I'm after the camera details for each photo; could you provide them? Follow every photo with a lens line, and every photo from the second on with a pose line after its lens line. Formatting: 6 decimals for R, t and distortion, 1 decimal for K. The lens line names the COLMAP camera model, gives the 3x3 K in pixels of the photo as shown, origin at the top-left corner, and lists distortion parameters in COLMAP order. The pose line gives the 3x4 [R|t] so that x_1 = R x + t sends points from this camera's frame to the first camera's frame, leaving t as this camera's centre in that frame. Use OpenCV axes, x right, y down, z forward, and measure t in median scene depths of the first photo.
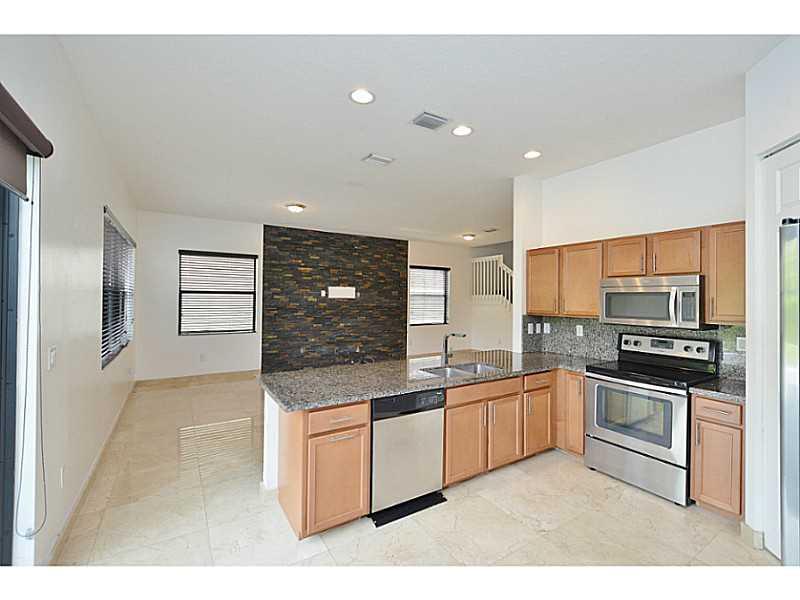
lens RADIAL K [[349.7, 0, 405.4], [0, 349.7, 299.0], [0, 0, 1]] dist [-0.004464, -0.001641]
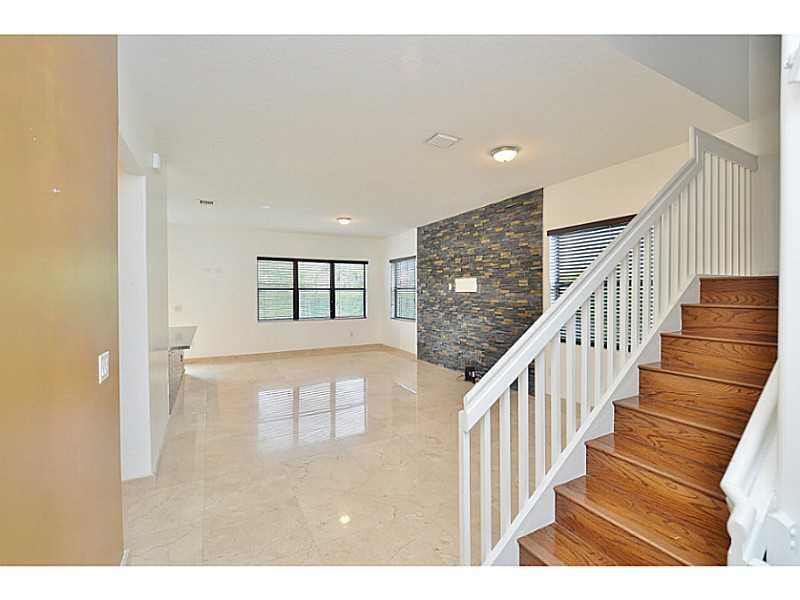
lens RADIAL K [[349.7, 0, 399.1], [0, 349.7, 296.5], [0, 0, 1]] dist [-0.004464, -0.001641]
pose [[-0.075710, 0.009548, -0.997084, 0.660923], [0.010191, 0.999909, 0.008801, -0.000419], [0.997078, -0.009495, -0.075800, 0.923048]]
